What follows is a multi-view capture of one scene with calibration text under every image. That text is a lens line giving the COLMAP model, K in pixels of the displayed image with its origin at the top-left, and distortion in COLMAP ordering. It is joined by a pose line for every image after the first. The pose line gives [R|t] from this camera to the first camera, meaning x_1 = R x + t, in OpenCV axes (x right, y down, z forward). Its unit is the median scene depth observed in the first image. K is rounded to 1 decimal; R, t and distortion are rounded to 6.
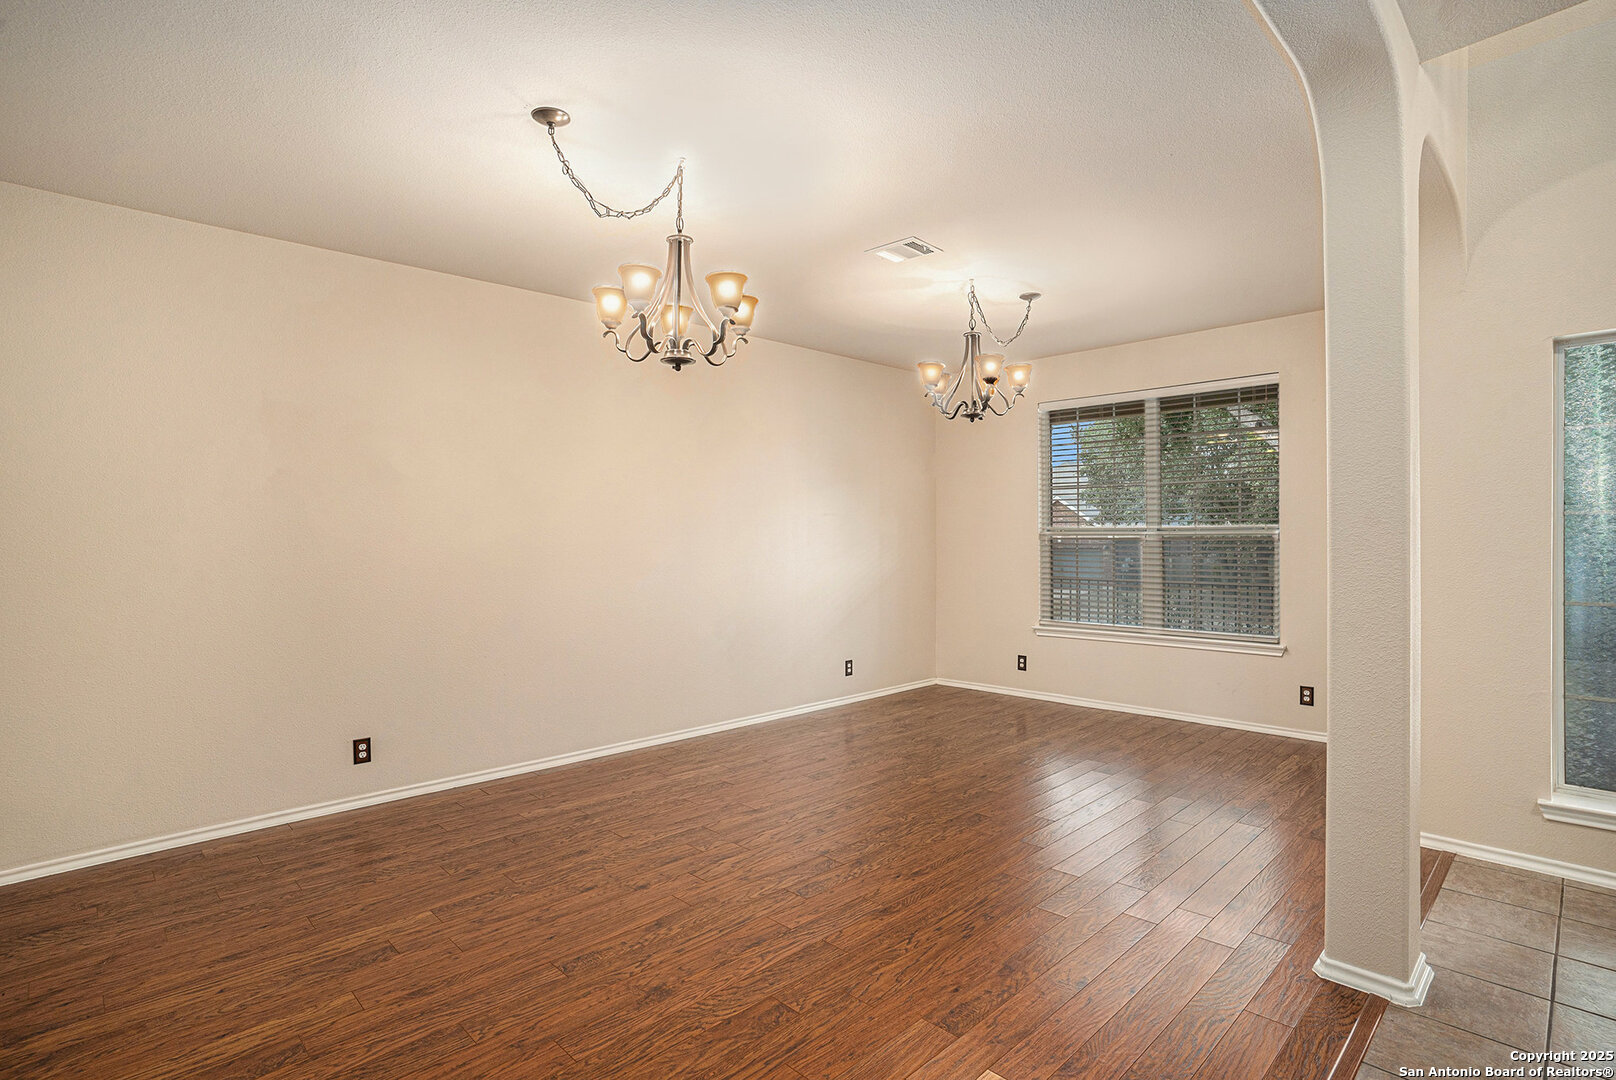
lens RADIAL K [[805.9, 0, 810.7], [0, 805.9, 527.8], [0, 0, 1]] dist [-0.044081, 0.018509]
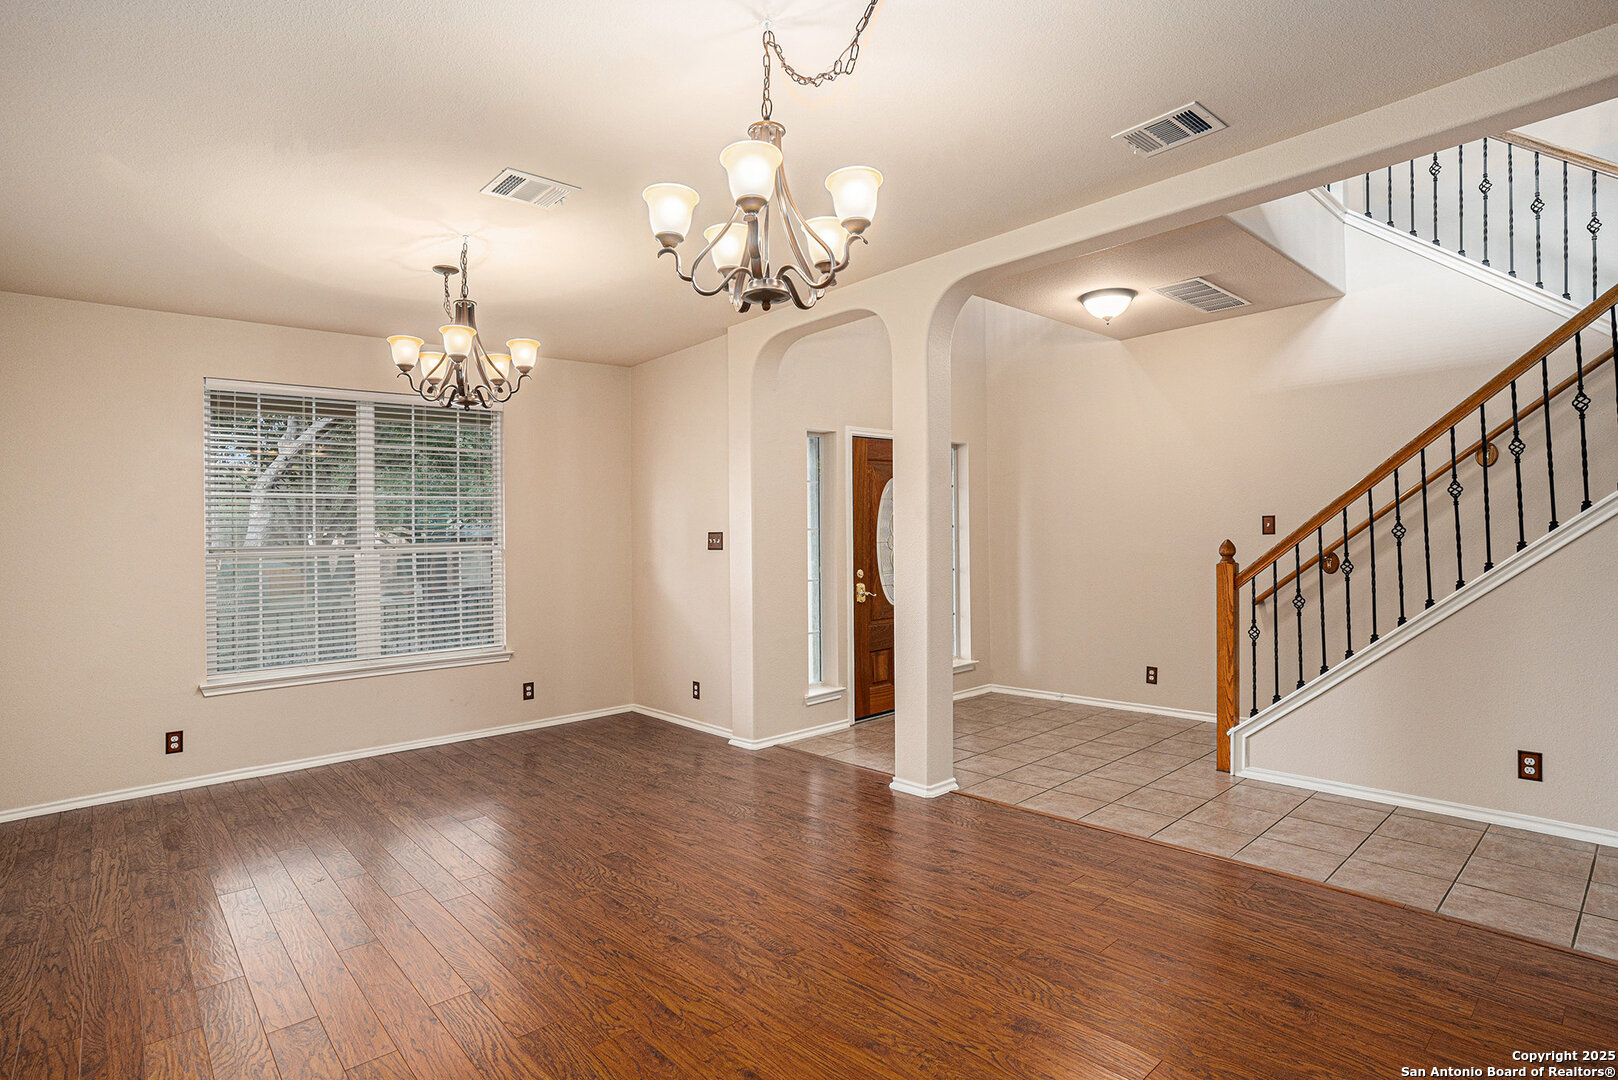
lens RADIAL K [[806.9, 0, 811.7], [0, 806.9, 527.7], [0, 0, 1]] dist [-0.044081, 0.018509]
pose [[0.048372, 0.023901, 0.998543, -0.649852], [0.016928, 0.999550, -0.024745, 0.015712], [-0.998686, 0.018100, 0.047945, 0.682634]]
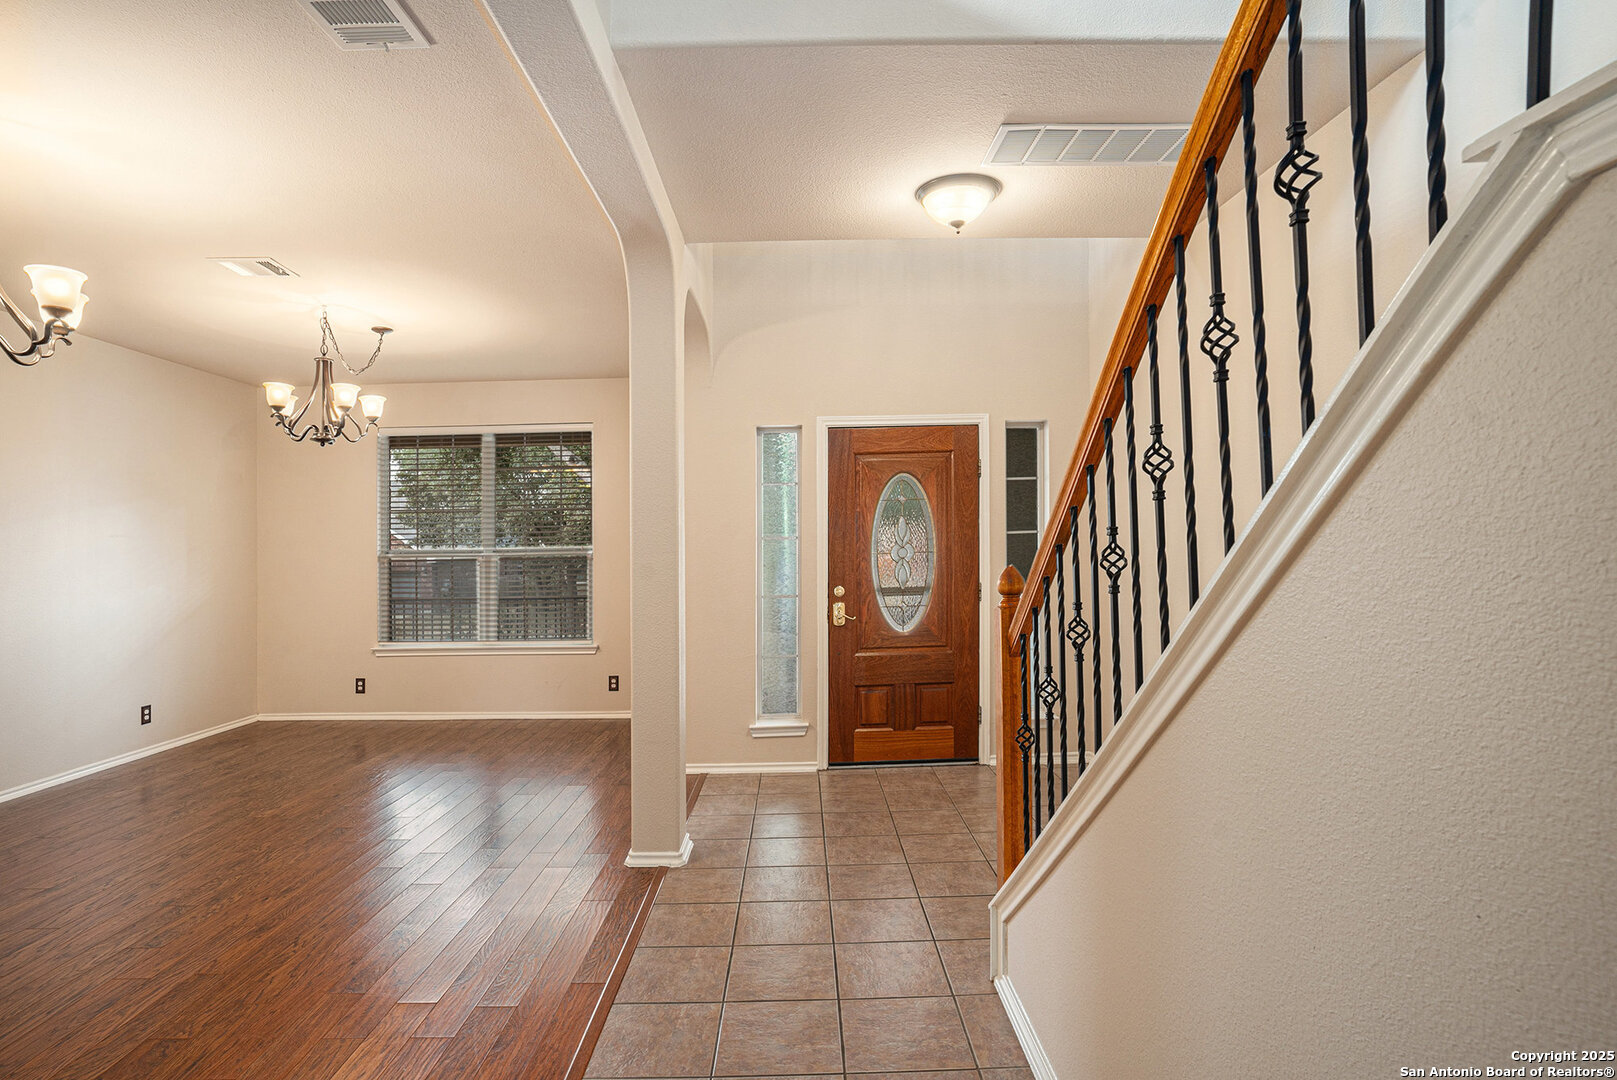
lens RADIAL K [[809.6, 0, 808.0], [0, 809.6, 531.0], [0, 0, 1]] dist [-0.034211, -0.014741]
pose [[0.694785, 0.010602, 0.719140, -0.103411], [0.004348, 0.999811, -0.018940, -0.004190], [-0.719205, 0.016286, 0.694607, -0.144664]]
